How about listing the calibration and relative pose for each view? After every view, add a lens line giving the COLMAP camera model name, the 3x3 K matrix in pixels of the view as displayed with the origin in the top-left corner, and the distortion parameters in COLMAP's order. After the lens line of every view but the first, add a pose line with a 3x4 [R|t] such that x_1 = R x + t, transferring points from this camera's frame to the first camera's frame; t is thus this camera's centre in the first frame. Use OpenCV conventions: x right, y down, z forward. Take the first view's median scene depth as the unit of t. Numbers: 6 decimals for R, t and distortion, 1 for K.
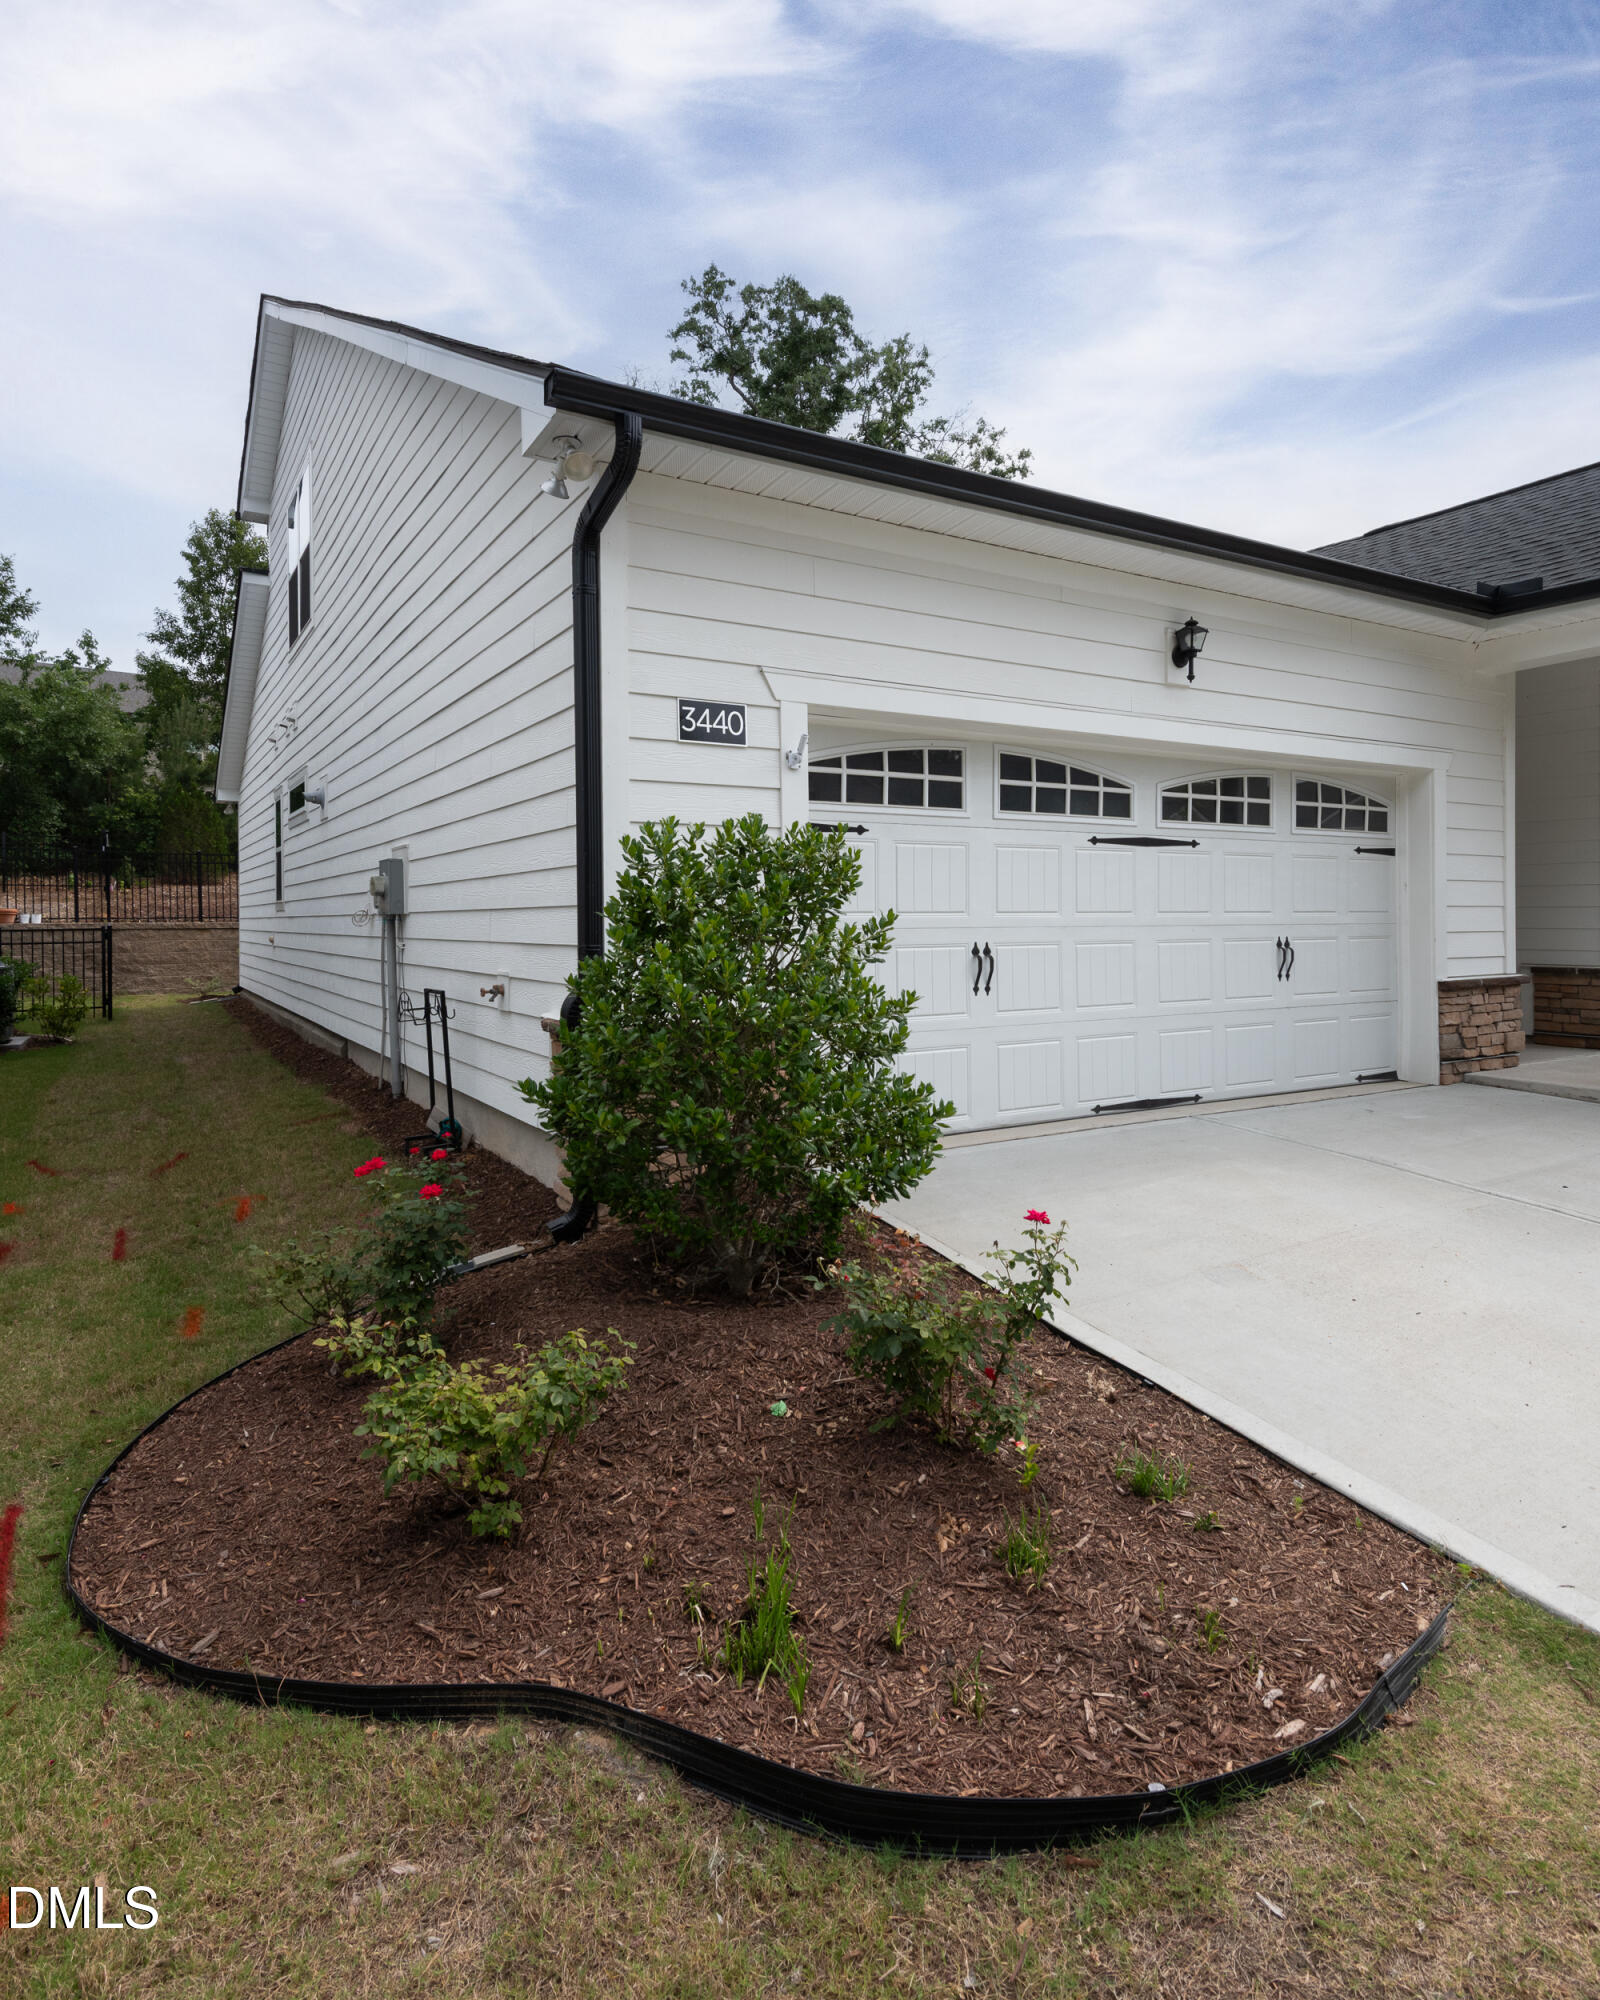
lens RADIAL K [[1099.5, 0, 809.5], [0, 1099.5, 899.0], [0, 0, 1]] dist [0.023329, -0.000151]
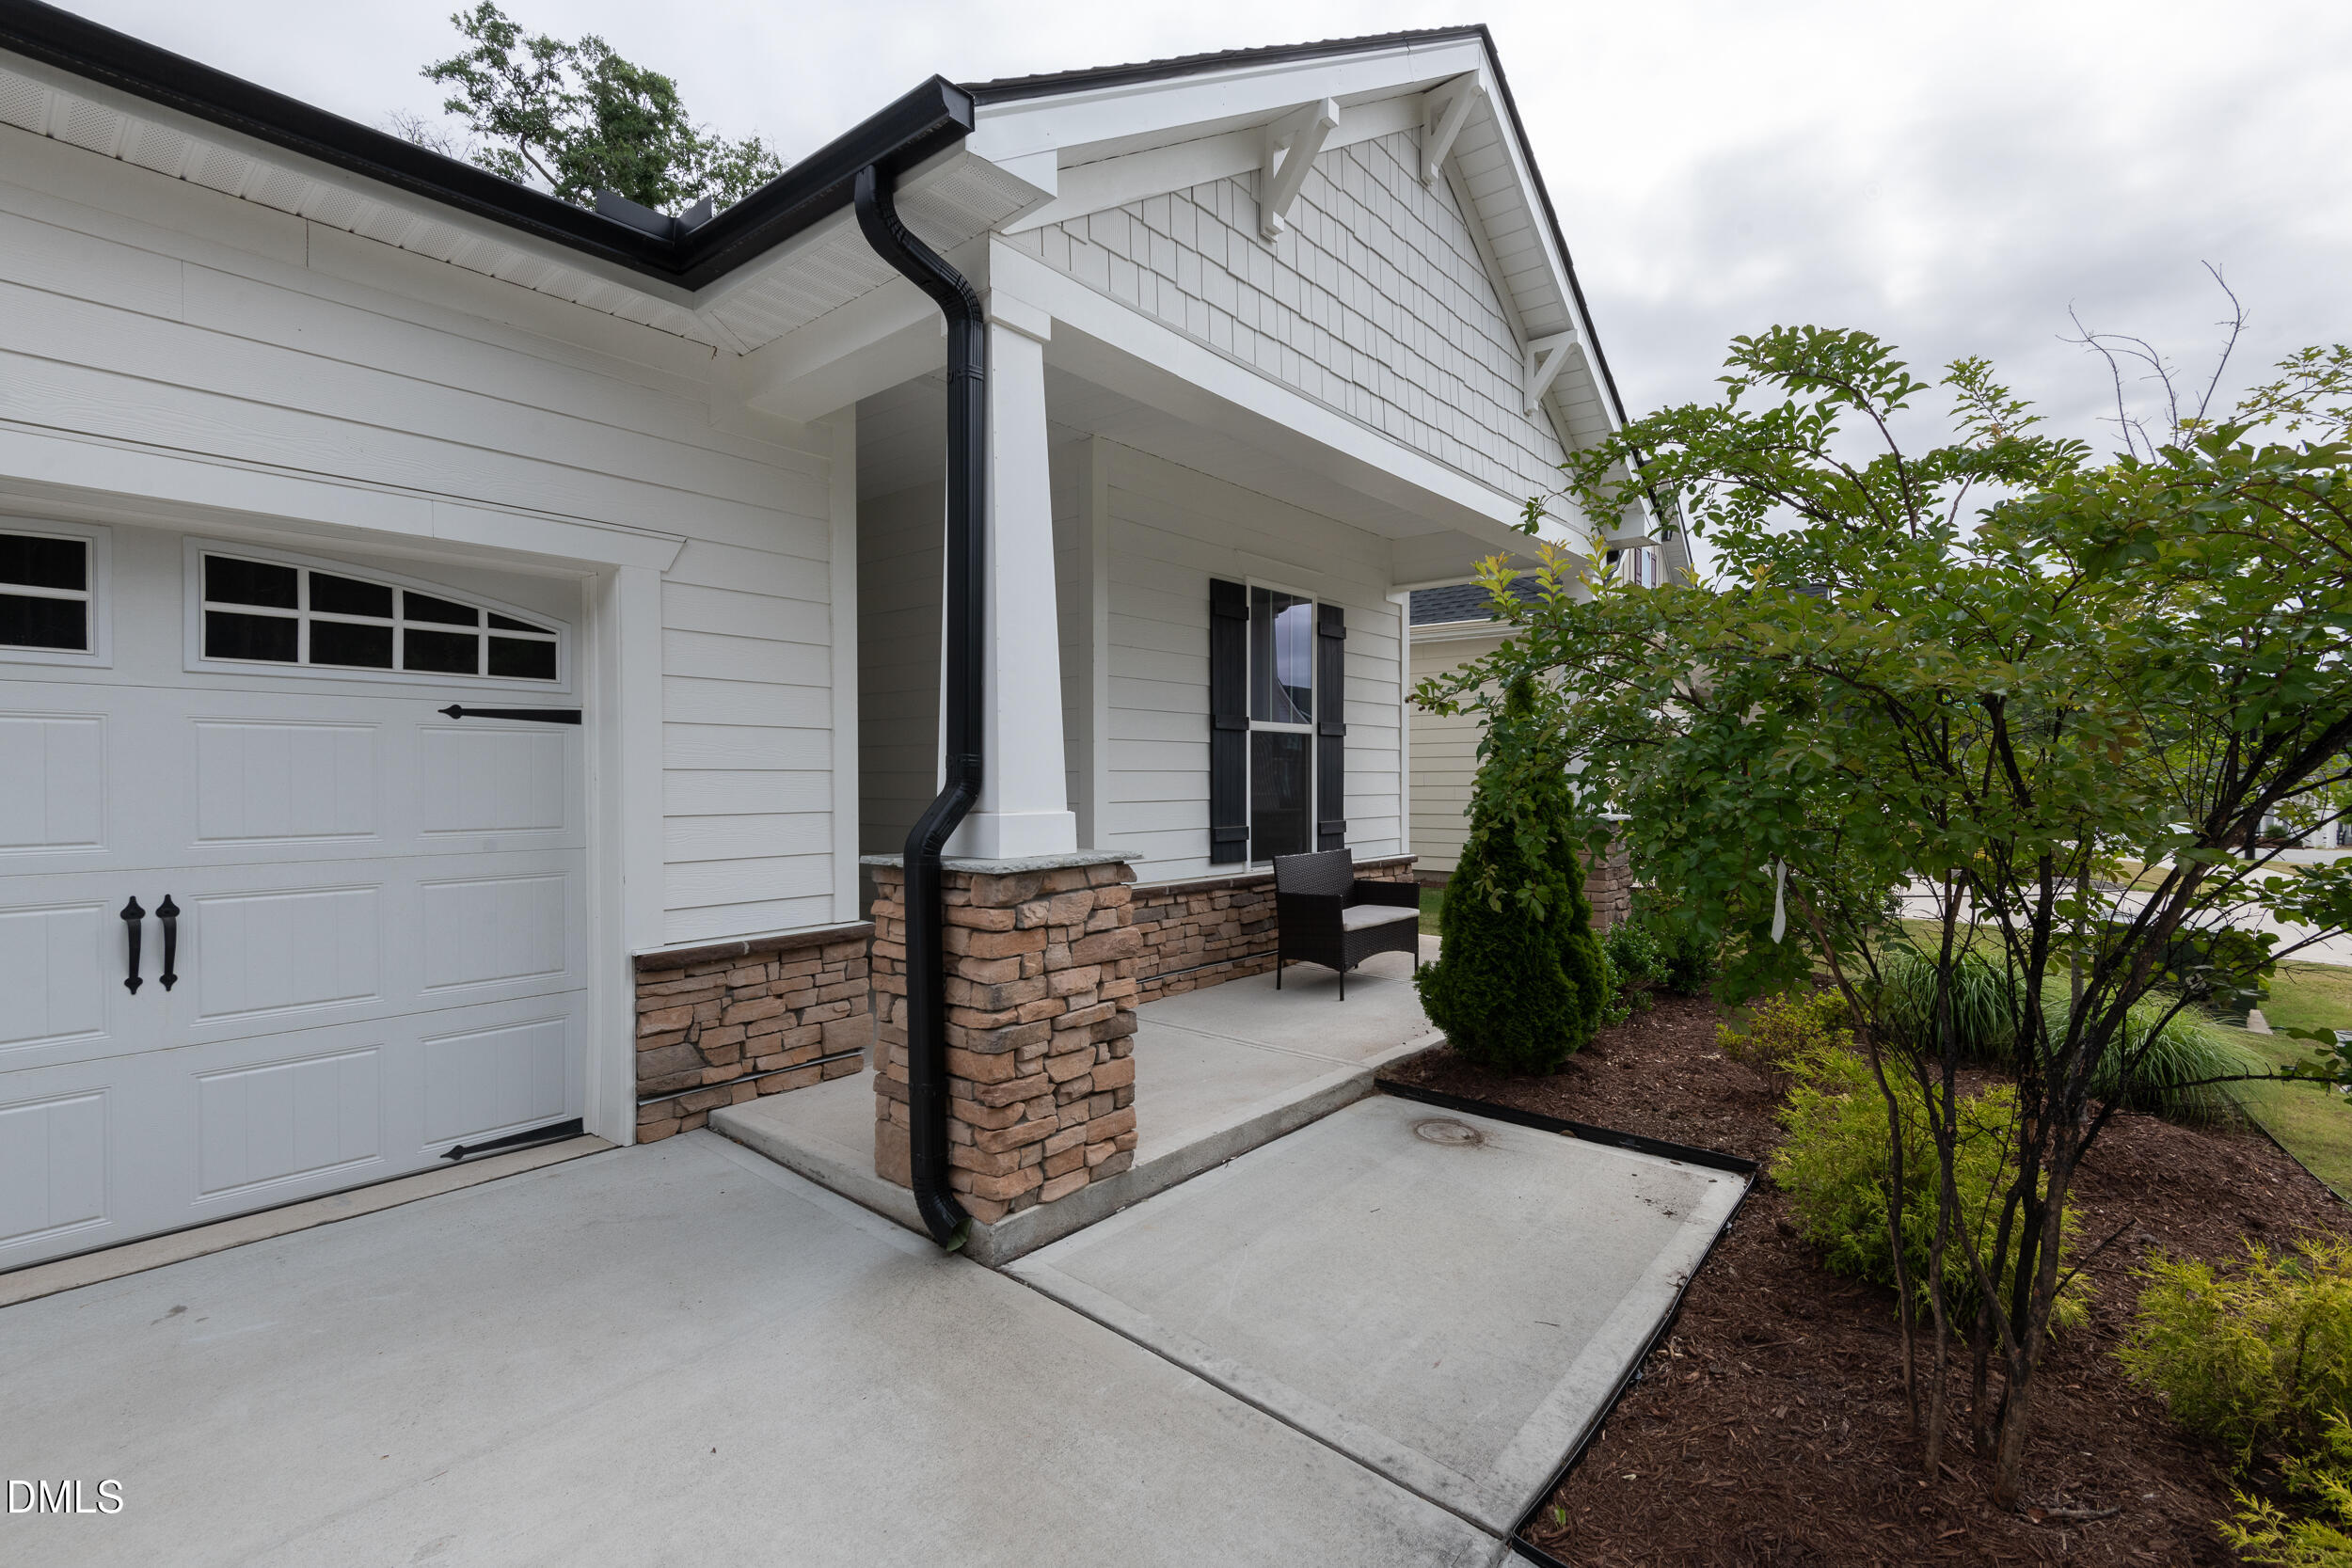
lens RADIAL K [[1038.1, 0, 1152.1], [0, 1038.1, 782.3], [0, 0, 1]] dist [0.026917, -0.018638]
pose [[0.944886, 0.000875, 0.327397, 0.331393], [-0.007142, 0.999814, 0.017938, -0.011490], [-0.327320, -0.019287, 0.944717, 0.222995]]
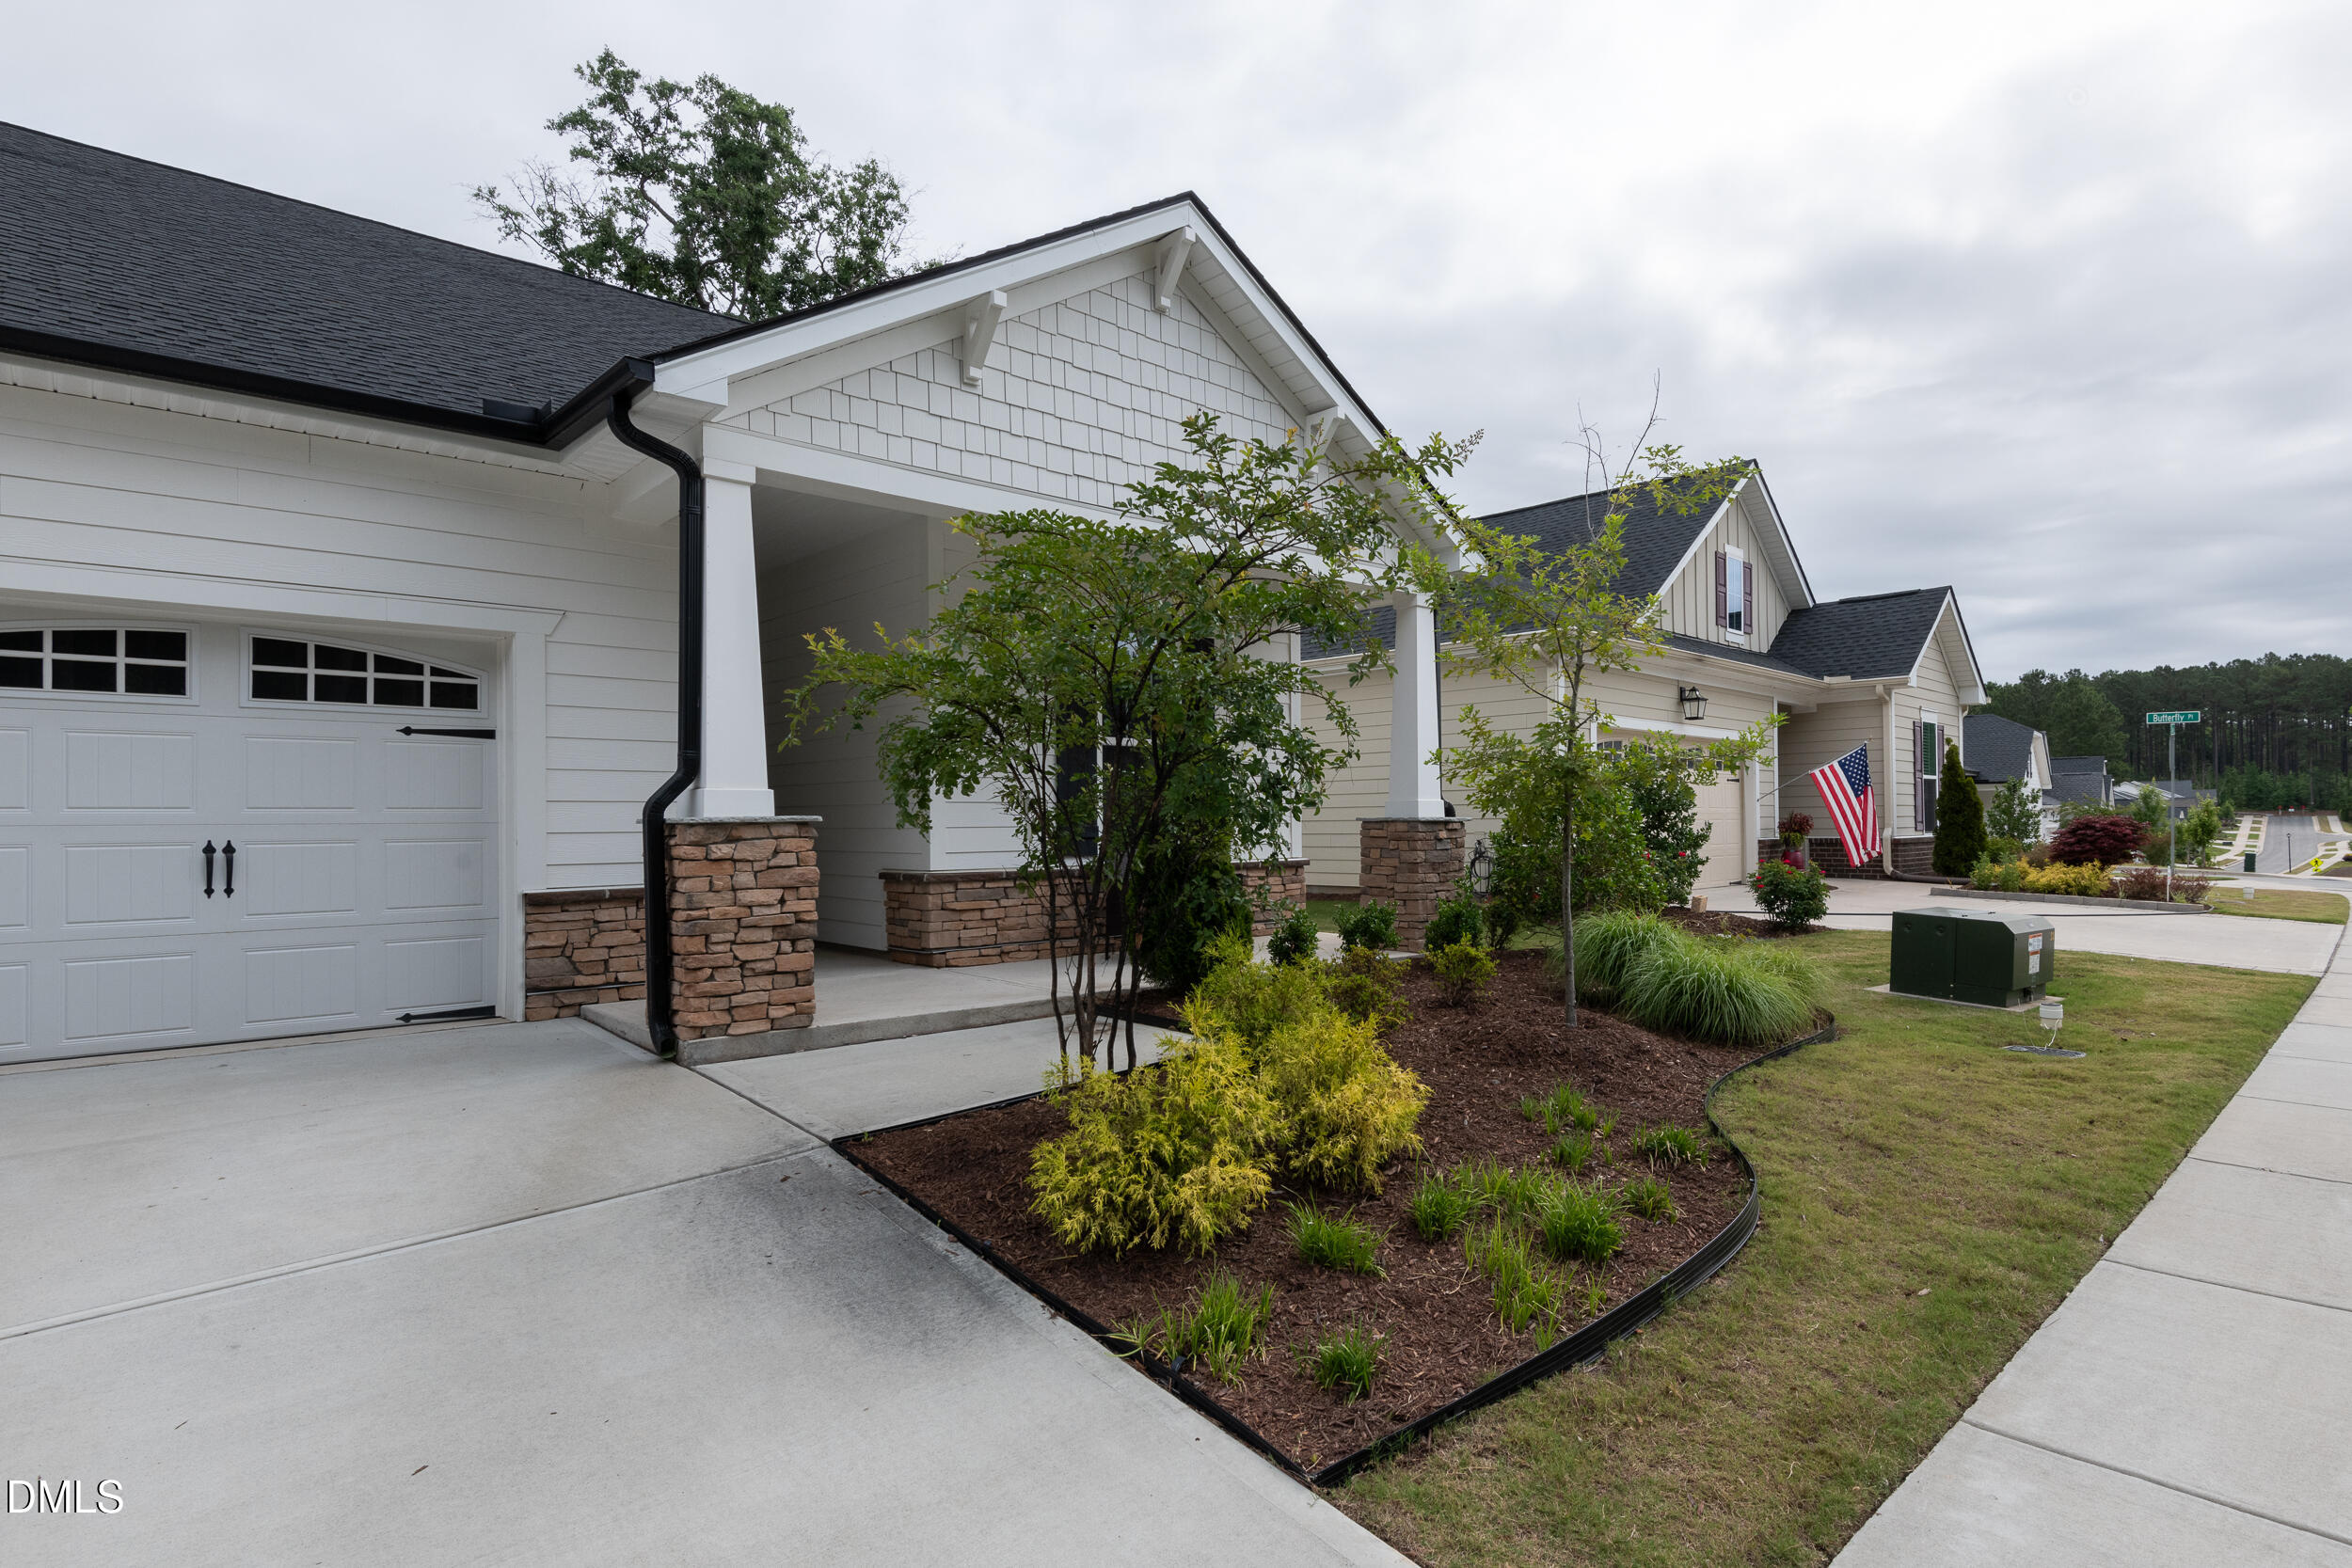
lens RADIAL K [[1187.1, 0, 1224.0], [0, 1187.1, 798.6], [0, 0, 1]] dist [0.040273, -0.032069]
pose [[0.976394, 0.000307, 0.215999, 0.454463], [0.000438, 0.999994, -0.003403, 0.003966], [-0.215999, 0.003418, 0.976388, 0.016223]]
